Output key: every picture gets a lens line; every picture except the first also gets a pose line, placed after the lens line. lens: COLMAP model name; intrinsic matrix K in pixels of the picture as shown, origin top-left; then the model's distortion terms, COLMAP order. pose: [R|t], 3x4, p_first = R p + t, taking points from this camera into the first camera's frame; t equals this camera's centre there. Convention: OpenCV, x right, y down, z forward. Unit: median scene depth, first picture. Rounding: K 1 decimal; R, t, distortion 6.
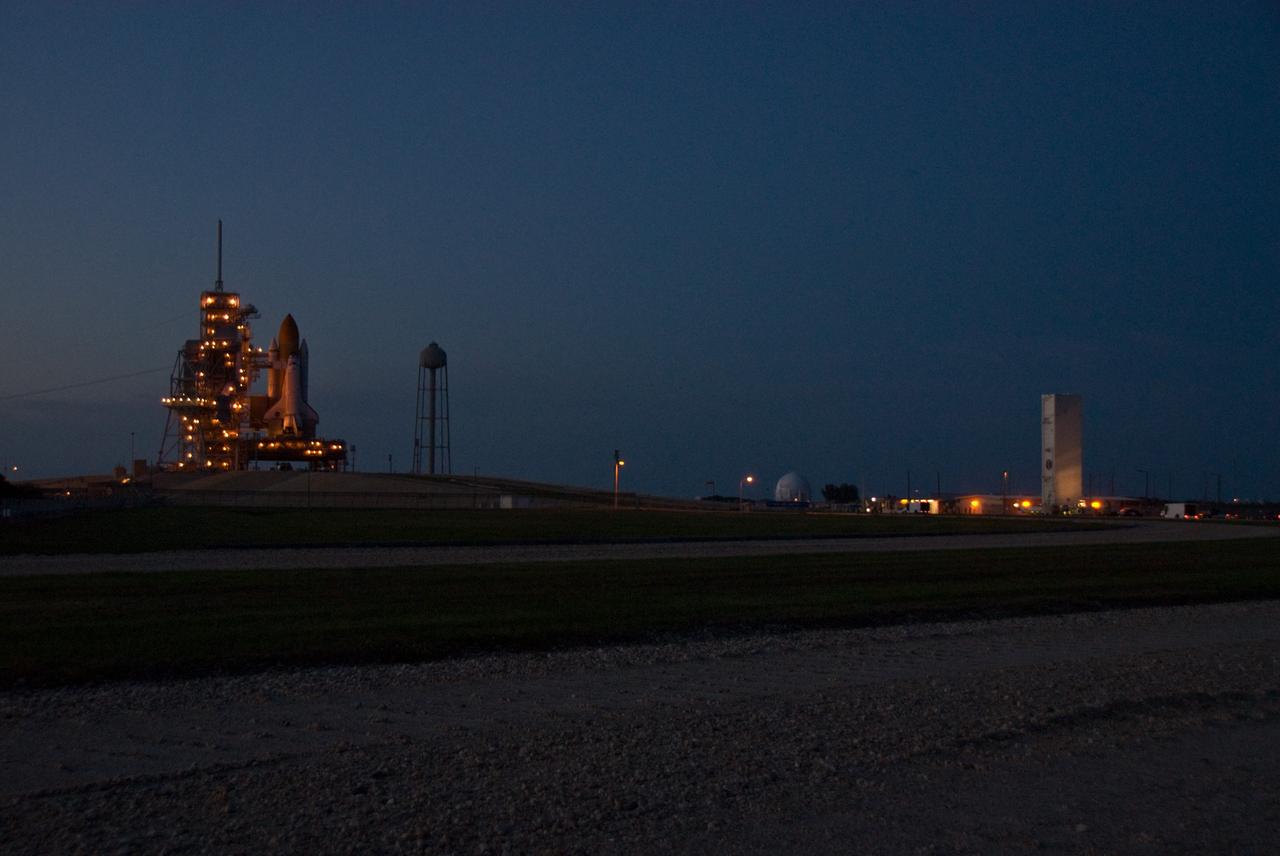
lens RADIAL K [[1402.5, 0, 640.0], [0, 1402.5, 428.0], [0, 0, 1]] dist [0.089613, -0.000262]
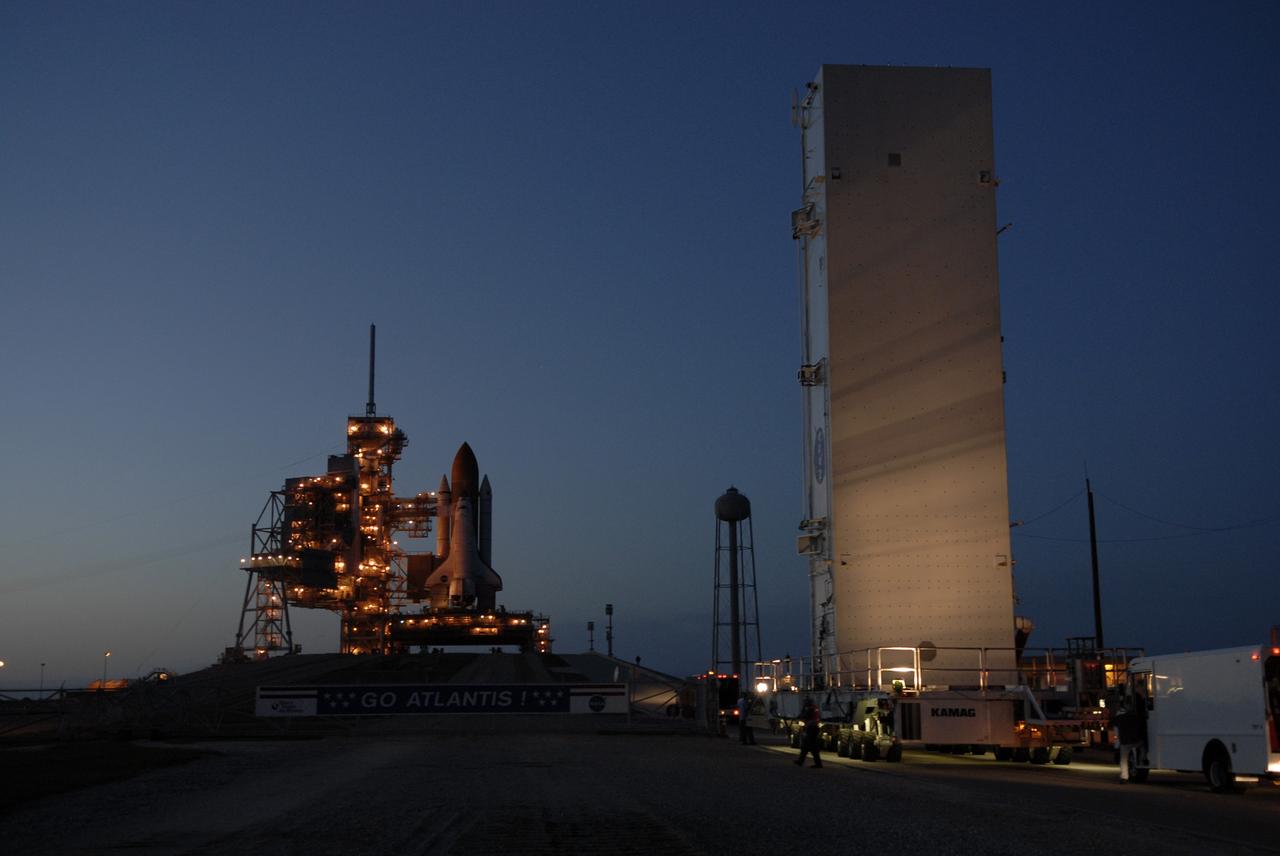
lens RADIAL K [[1402.5, 0, 640.0], [0, 1402.5, 428.0], [0, 0, 1]] dist [0.089613, -0.000262]
pose [[0.947442, -0.067859, -0.312649, 0.071825], [0.027028, 0.990730, -0.133128, 0.012695], [0.318785, 0.117681, 0.940493, 0.341115]]
